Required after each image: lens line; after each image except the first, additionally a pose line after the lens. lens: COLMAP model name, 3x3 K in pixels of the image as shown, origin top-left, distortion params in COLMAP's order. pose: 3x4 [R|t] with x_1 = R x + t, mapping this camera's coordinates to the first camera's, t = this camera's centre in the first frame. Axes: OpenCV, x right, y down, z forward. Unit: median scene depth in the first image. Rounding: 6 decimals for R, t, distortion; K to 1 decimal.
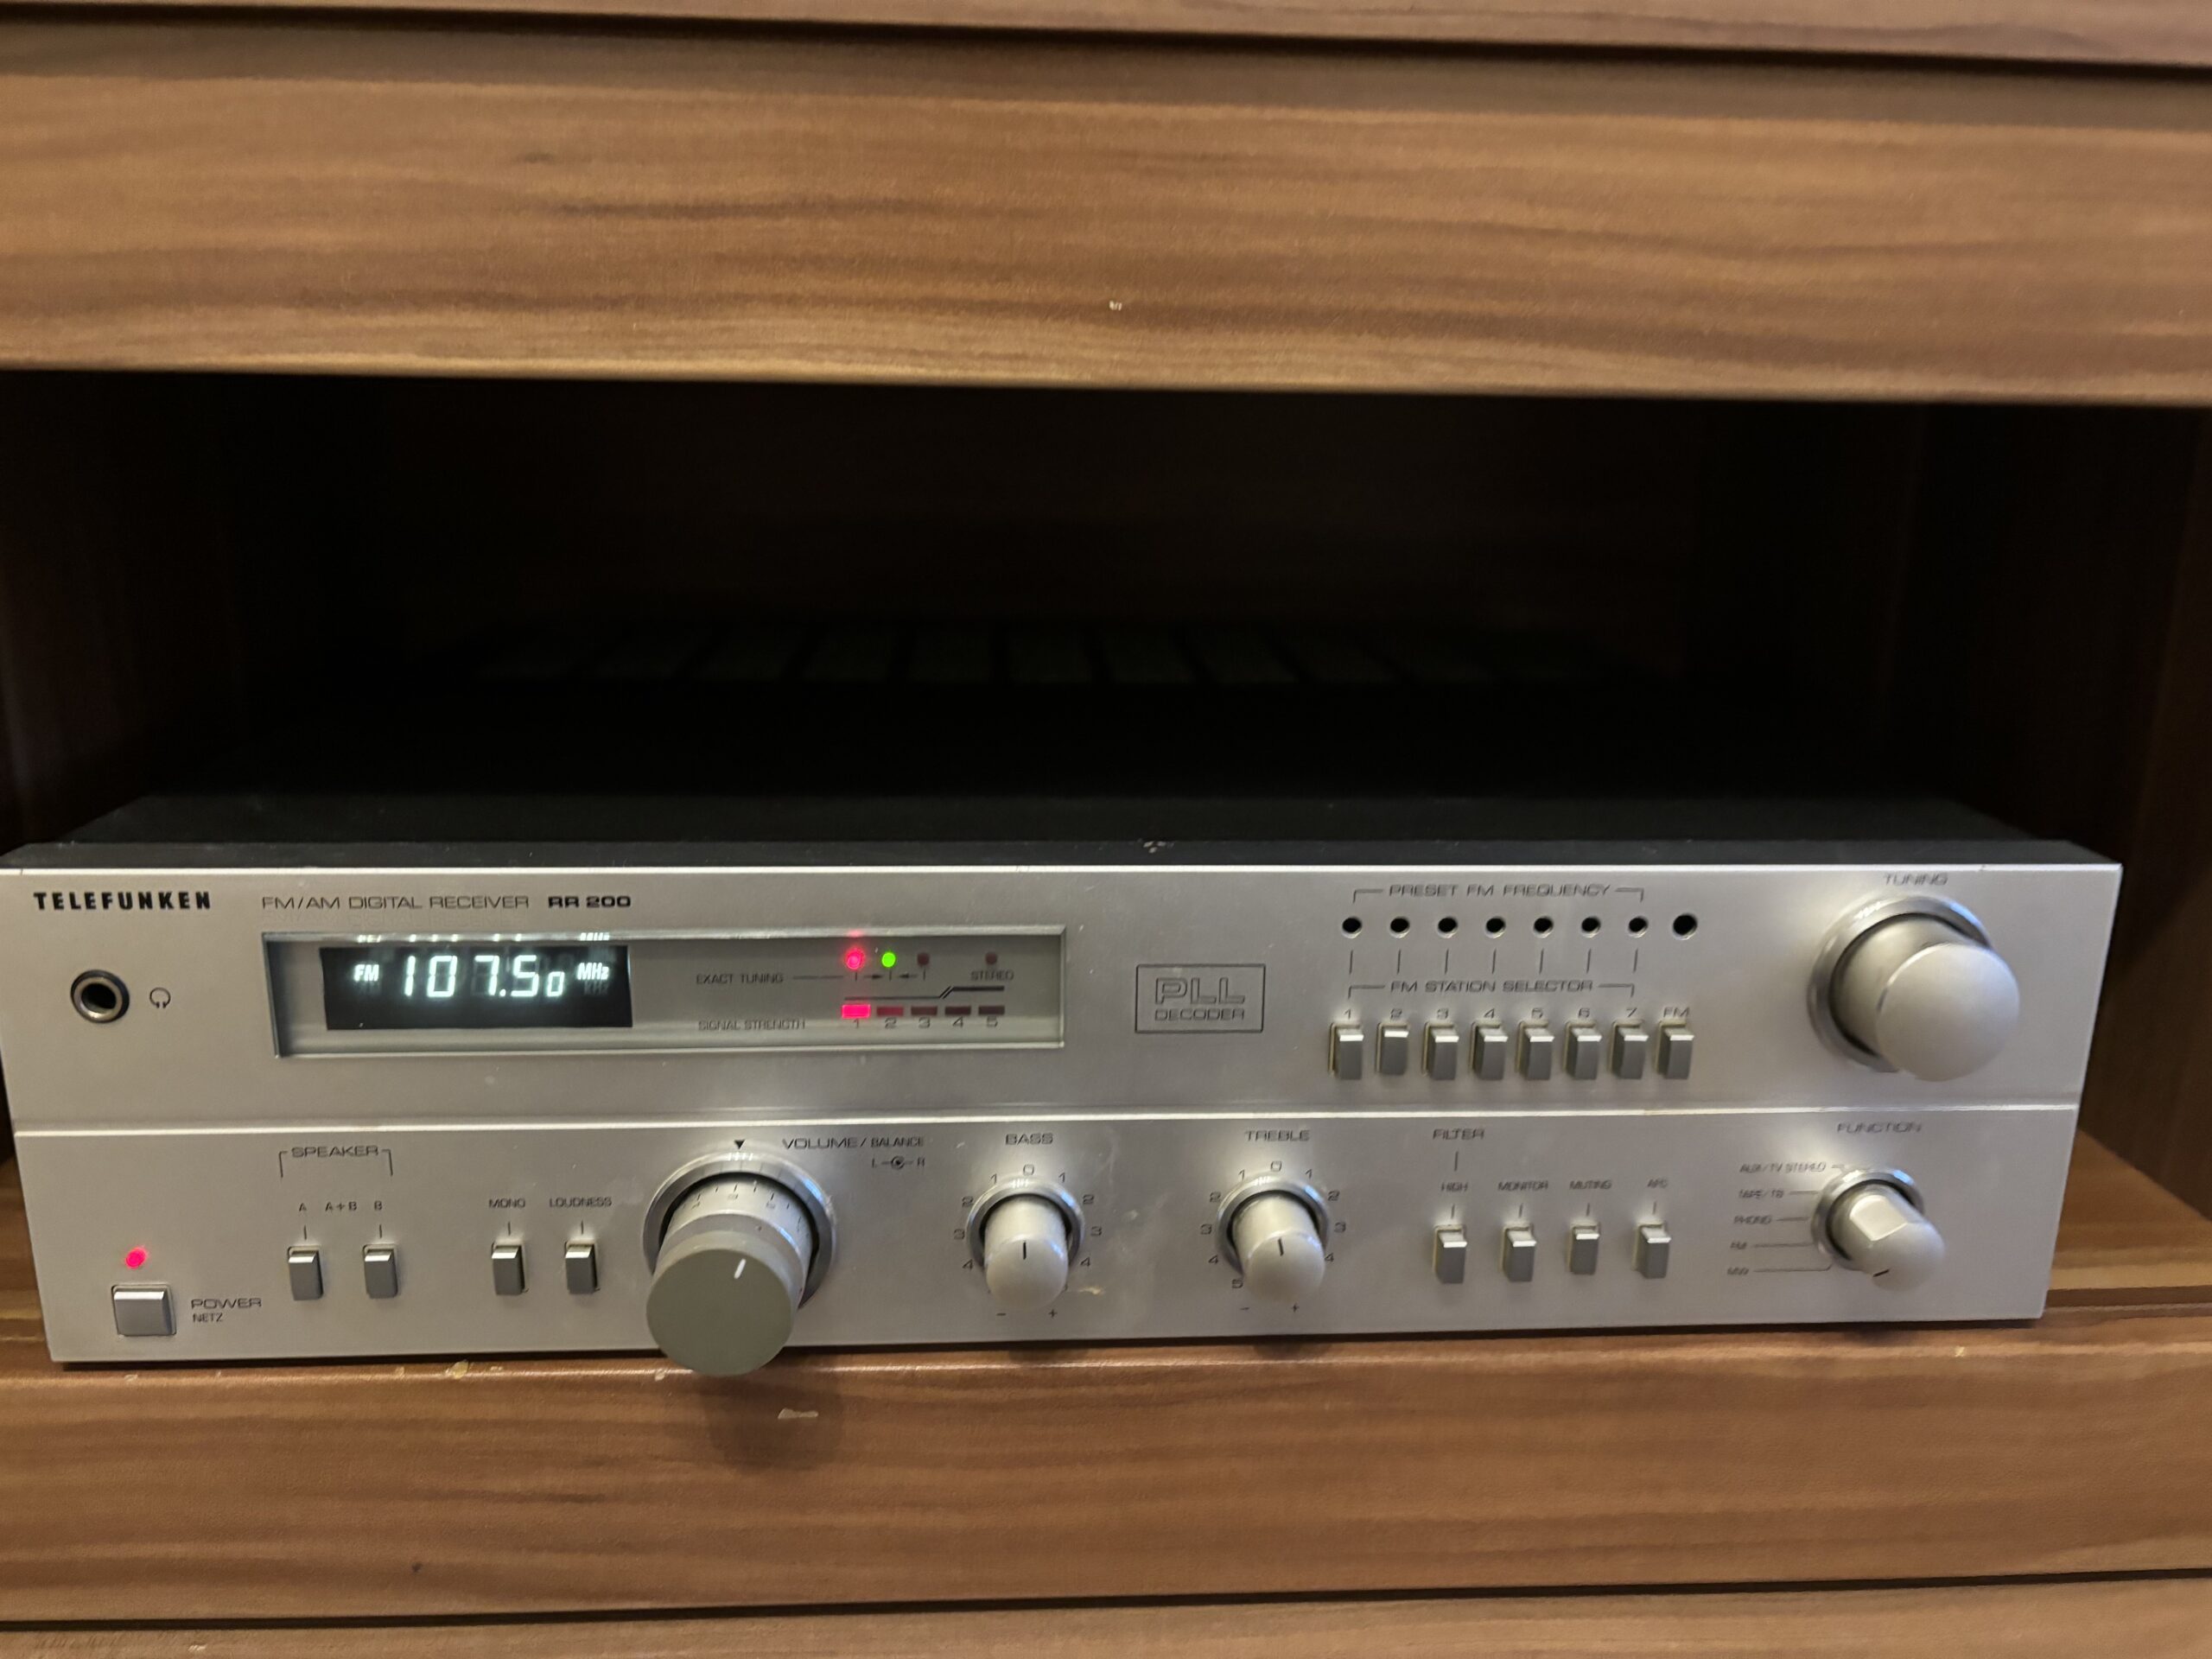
lens RADIAL K [[1664.3, 0, 1098.5], [0, 1664.3, 842.9], [0, 0, 1]] dist [-0.002410, 0.013368]
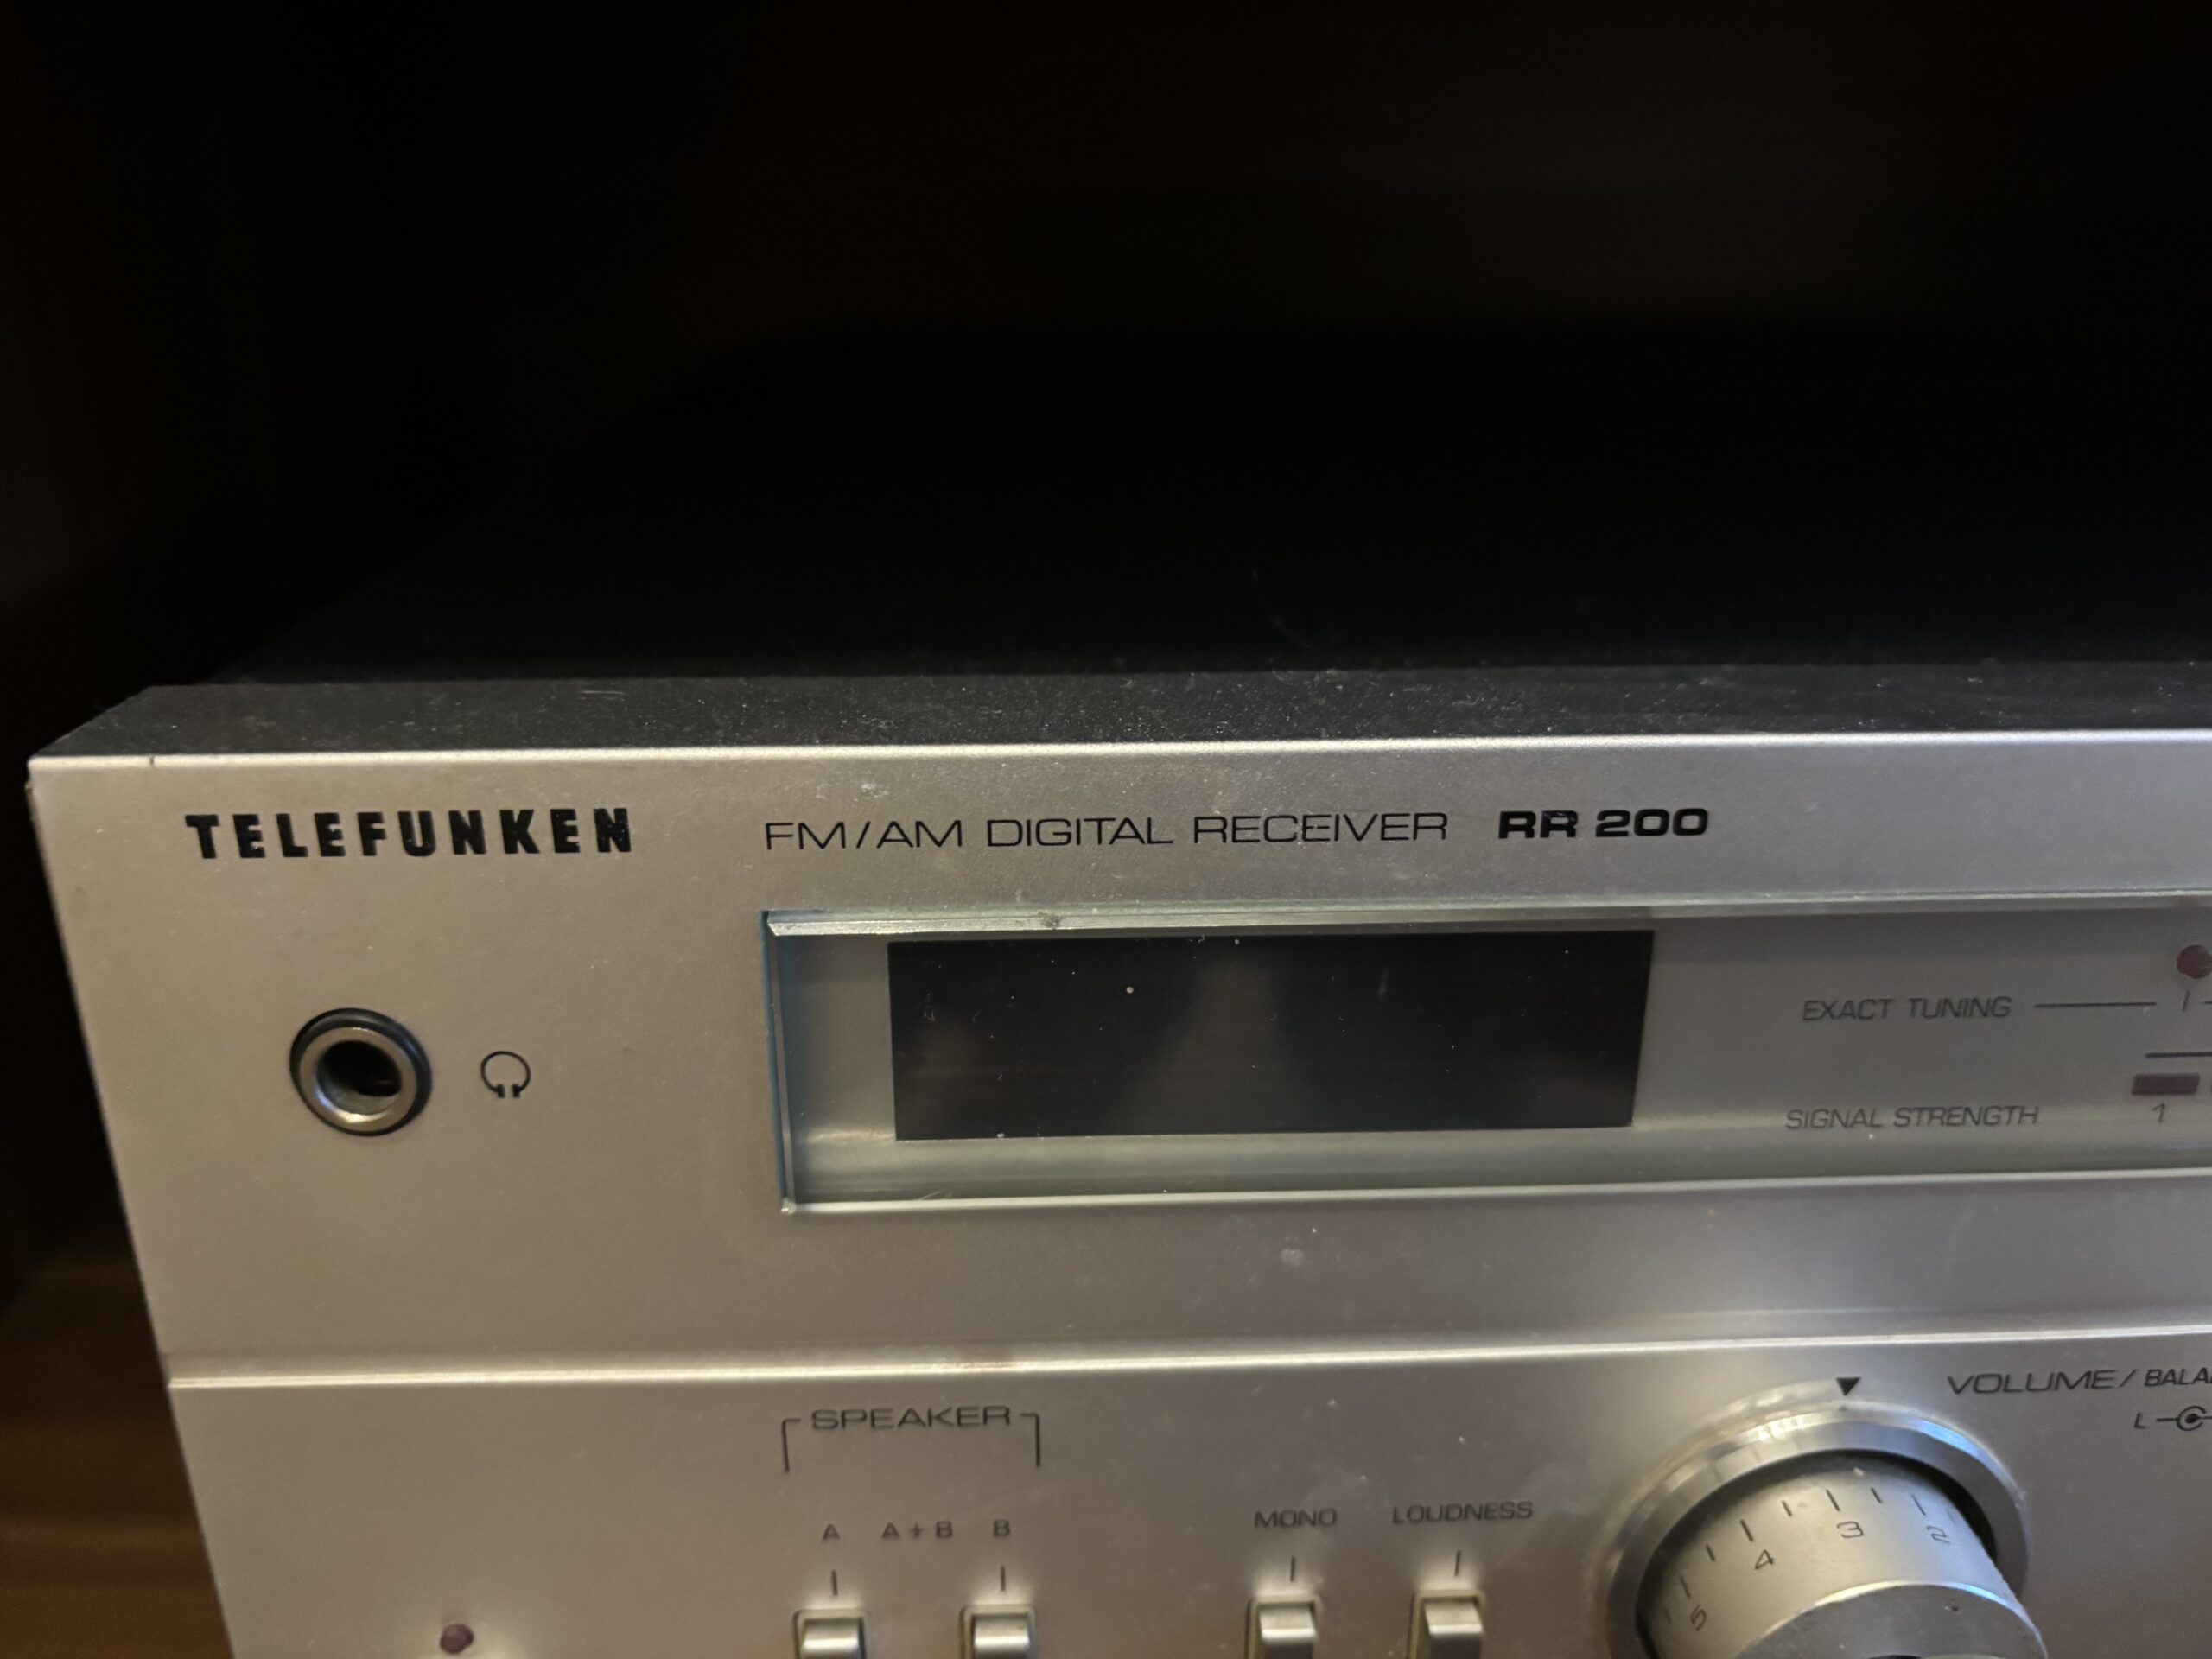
lens RADIAL K [[1706.9, 0, 1106.0], [0, 1706.9, 829.5], [0, 0, 1]] dist [-0.084197, 0.126196]
pose [[0.999268, -0.007050, -0.037591, -0.409985], [0.010305, 0.996146, 0.087100, 0.001847], [0.036832, -0.087423, 0.995490, 0.617716]]
